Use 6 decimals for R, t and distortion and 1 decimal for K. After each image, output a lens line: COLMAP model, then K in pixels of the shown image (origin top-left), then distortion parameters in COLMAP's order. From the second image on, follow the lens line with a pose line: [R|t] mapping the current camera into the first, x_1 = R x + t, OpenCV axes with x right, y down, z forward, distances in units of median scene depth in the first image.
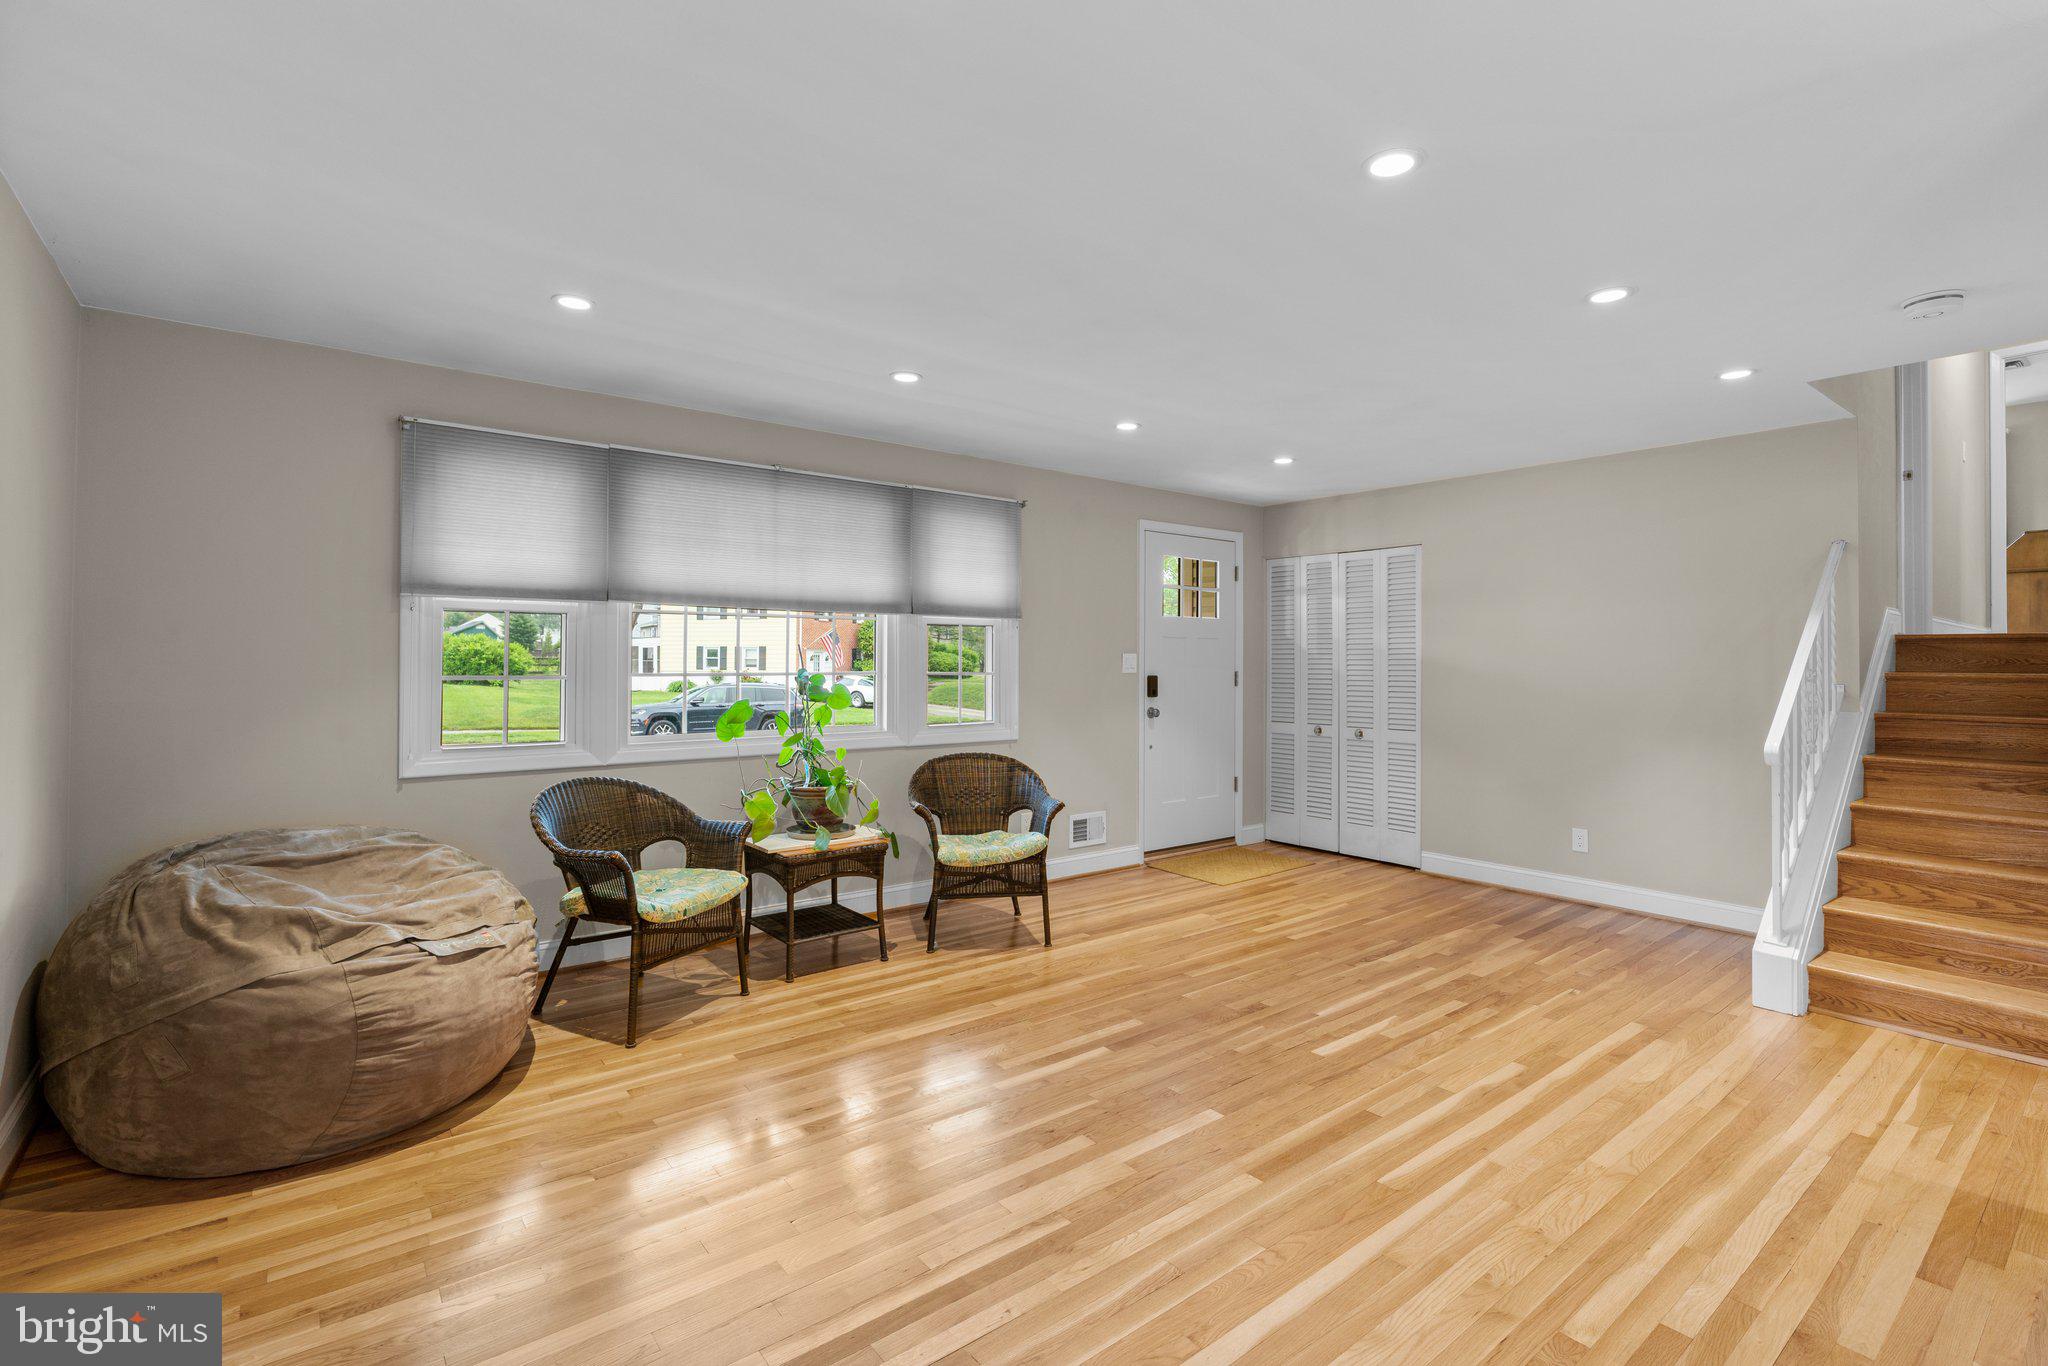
lens RADIAL K [[935.9, 0, 1016.9], [0, 935.9, 657.1], [0, 0, 1]] dist [-0.007895, 0.002993]
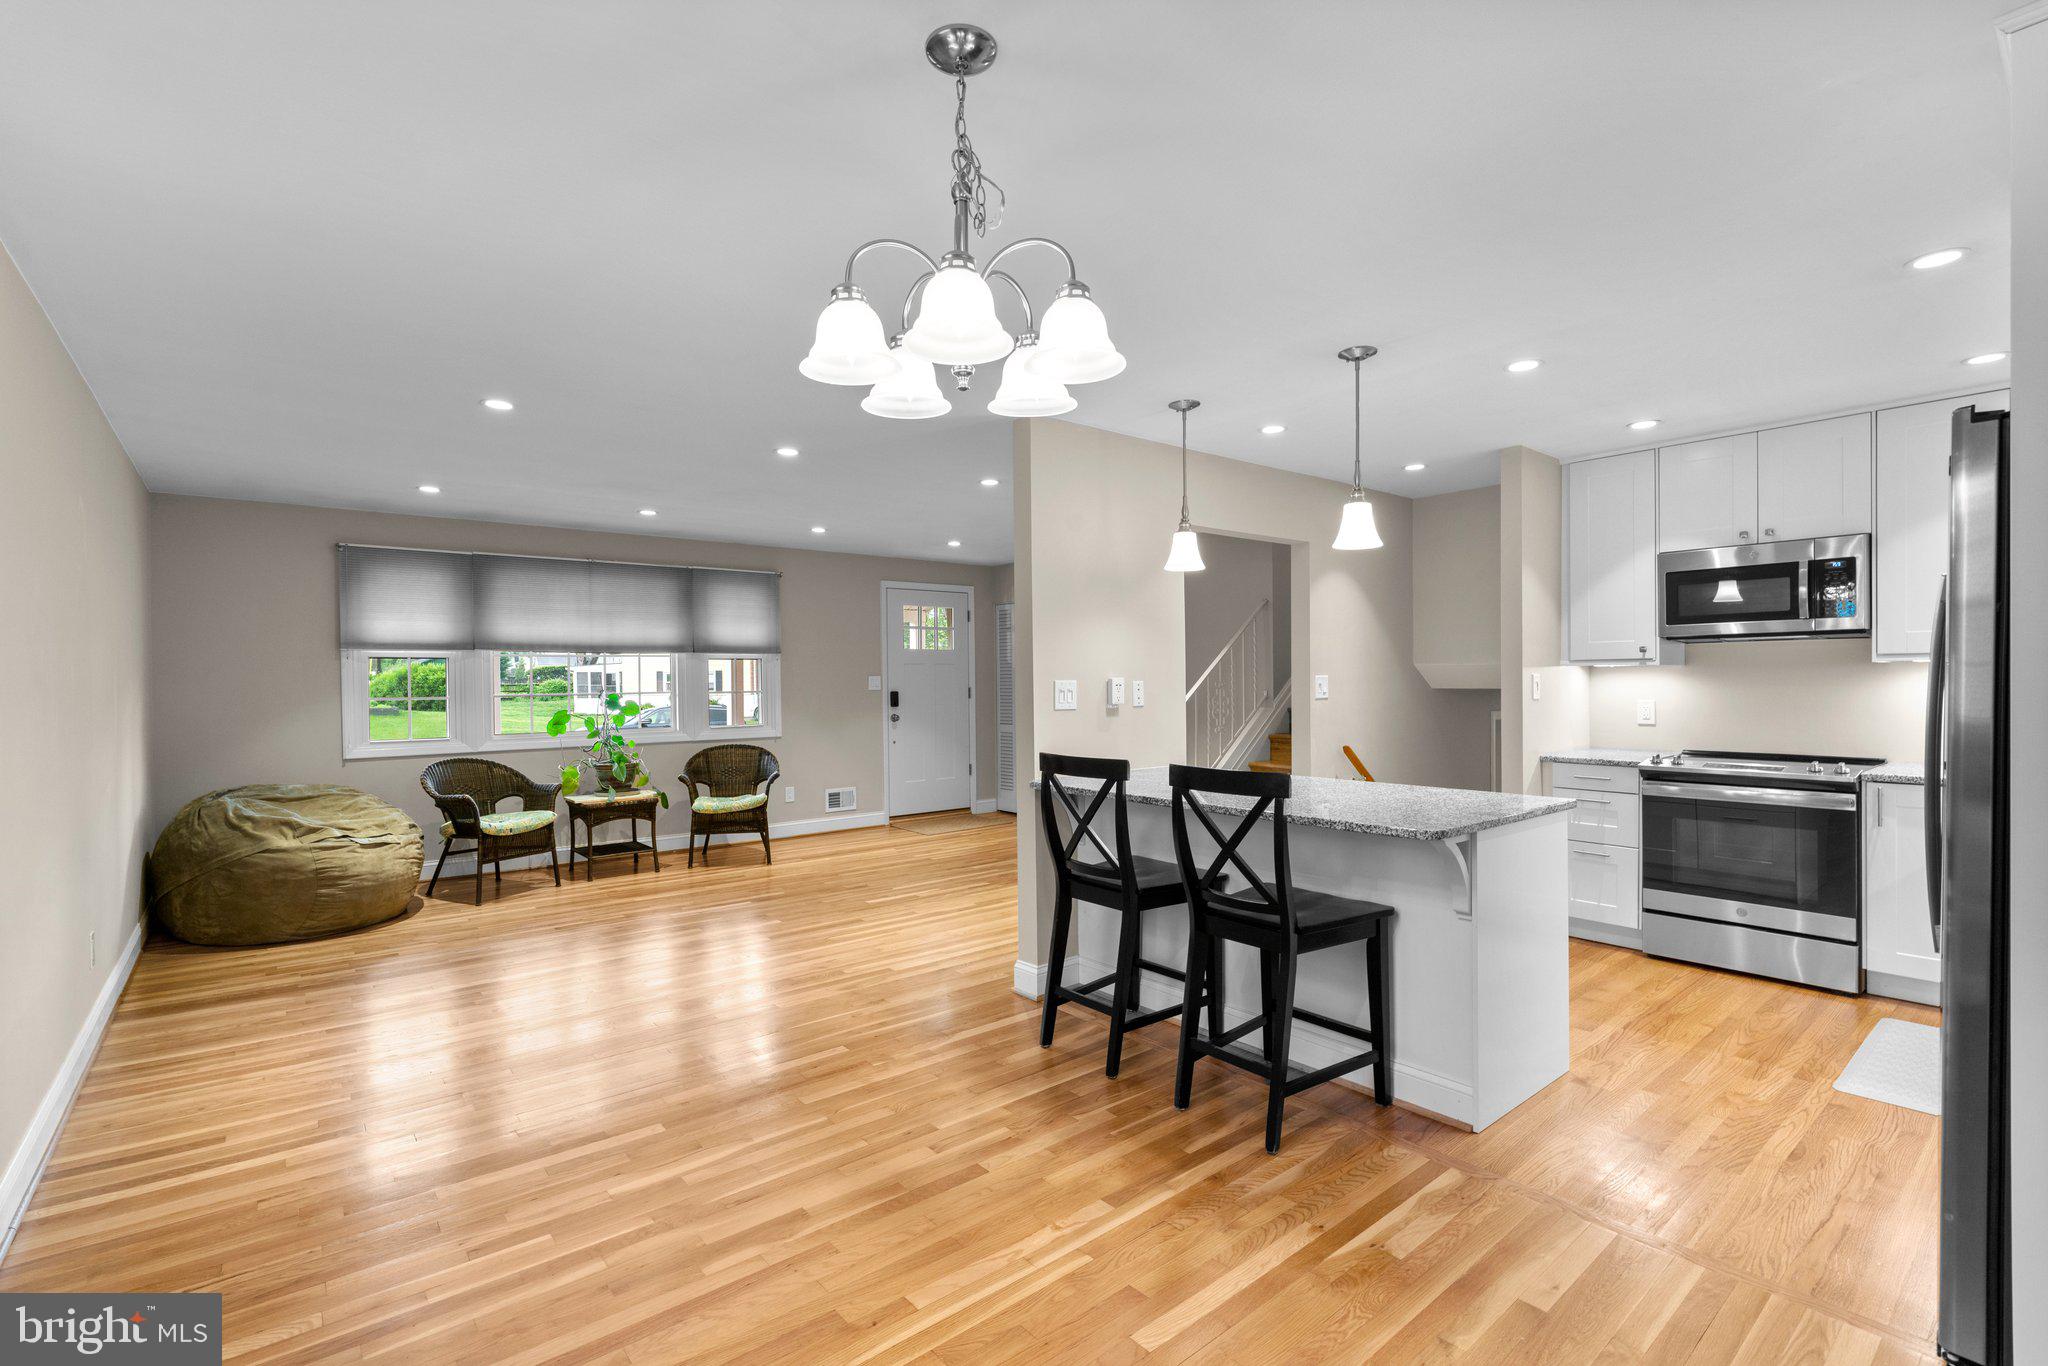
lens RADIAL K [[935.9, 0, 1023.5], [0, 935.9, 692.9], [0, 0, 1]] dist [-0.007895, 0.002993]
pose [[0.999642, -0.014199, 0.022658, 0.519212], [0.013768, 0.999723, 0.019077, -0.003734], [-0.022923, -0.018758, 0.999561, -0.695474]]
